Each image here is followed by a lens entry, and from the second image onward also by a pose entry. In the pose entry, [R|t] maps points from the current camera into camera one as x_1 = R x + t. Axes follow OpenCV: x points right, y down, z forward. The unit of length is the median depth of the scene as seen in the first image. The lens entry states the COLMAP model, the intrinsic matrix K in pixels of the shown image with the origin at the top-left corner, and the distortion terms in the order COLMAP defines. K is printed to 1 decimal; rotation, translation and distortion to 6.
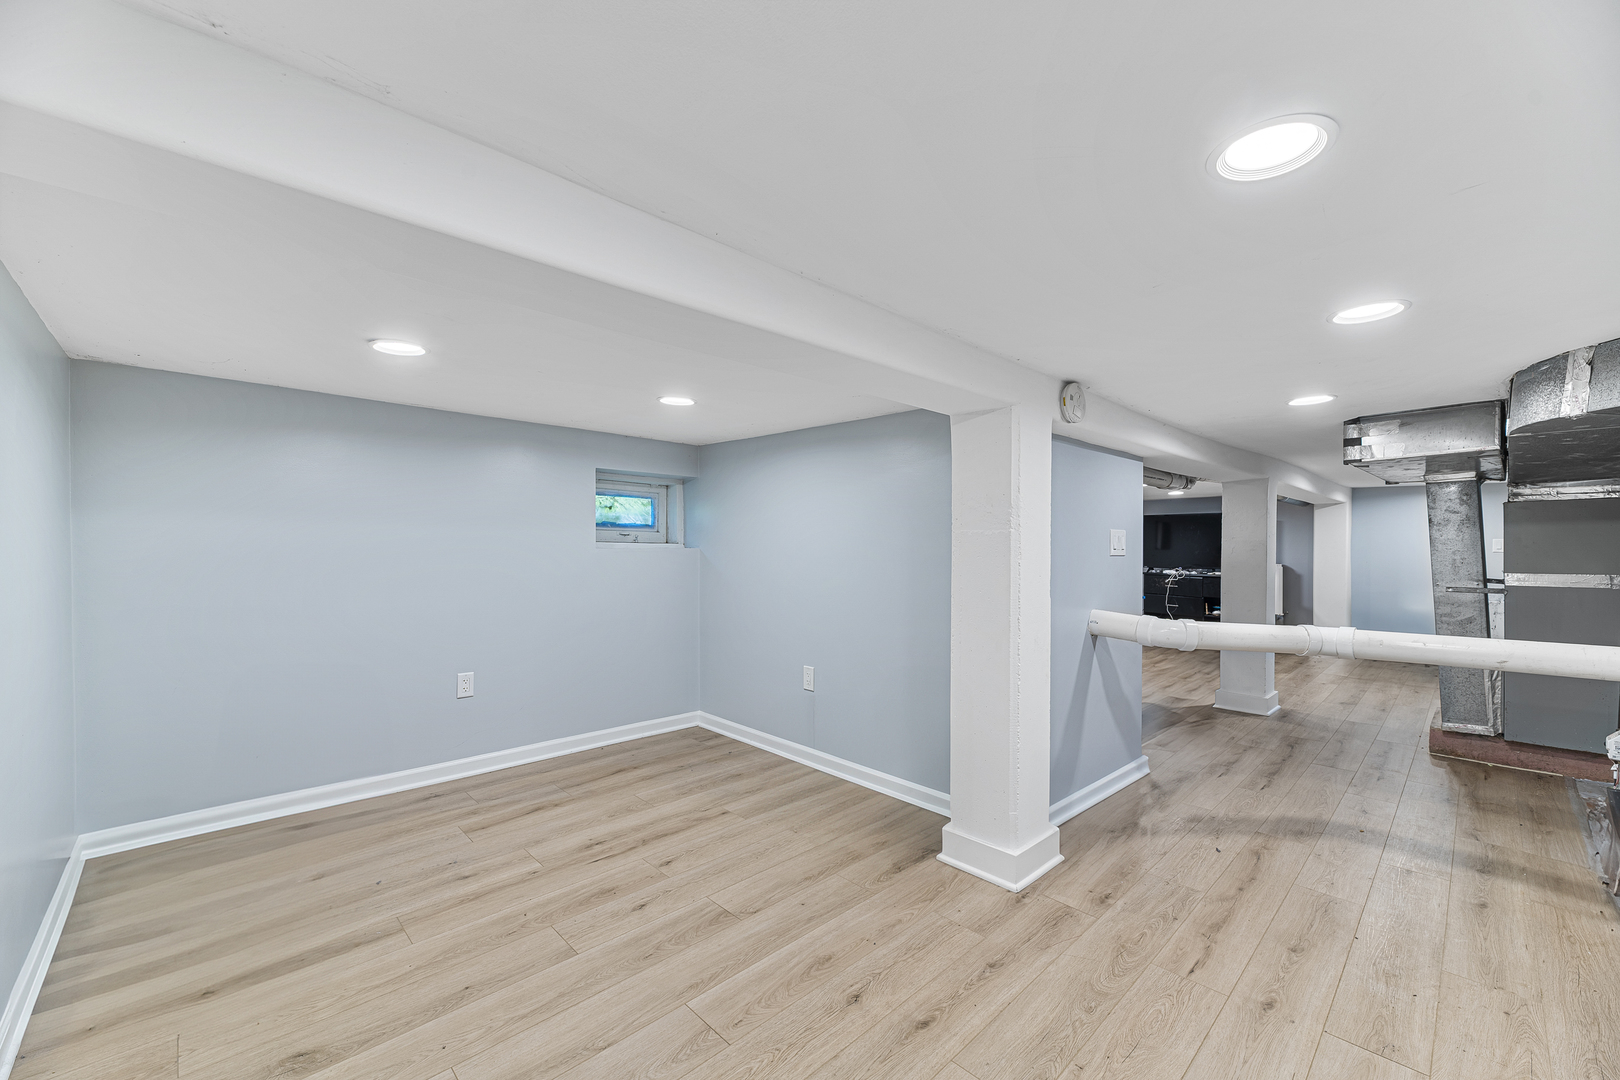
lens RADIAL K [[653.6, 0, 816.8], [0, 653.6, 548.2], [0, 0, 1]] dist [-0.001950, -0.000049]
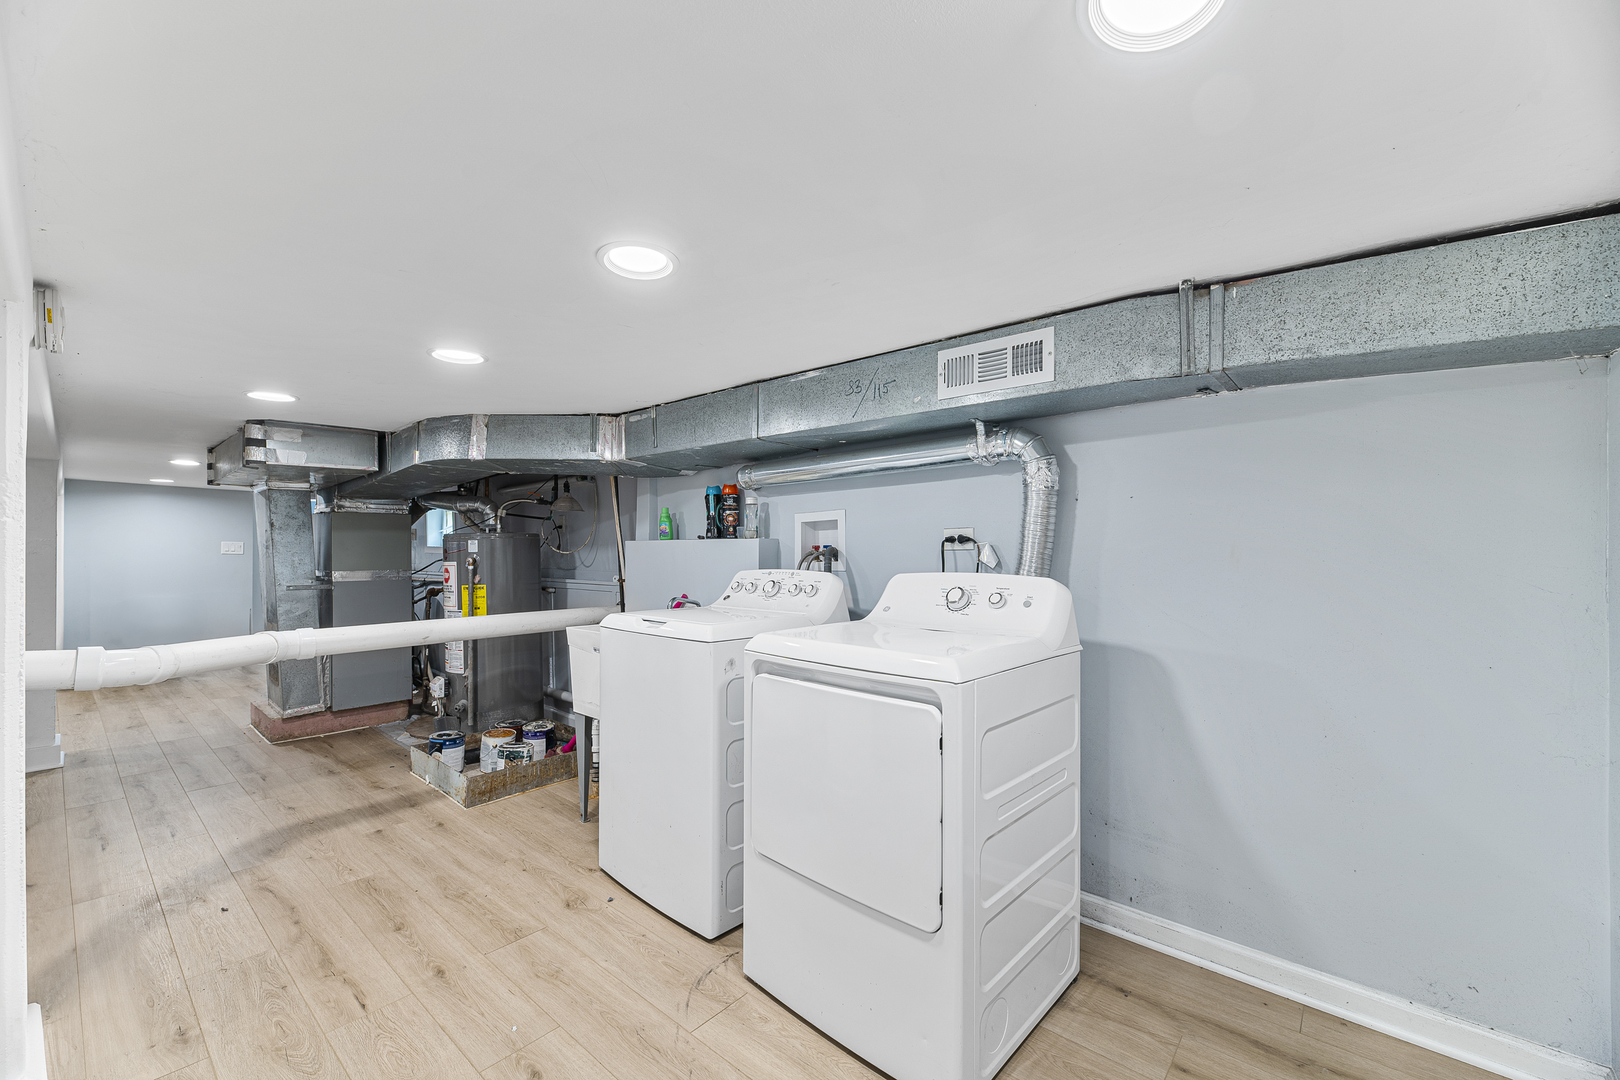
lens RADIAL K [[653.6, 0, 816.3], [0, 653.6, 542.8], [0, 0, 1]] dist [-0.001950, -0.000049]
pose [[-0.098254, 0.010055, 0.995111, -0.327351], [0.001982, 0.999949, -0.009908, -0.000576], [-0.995159, 0.000998, -0.098269, 0.349813]]
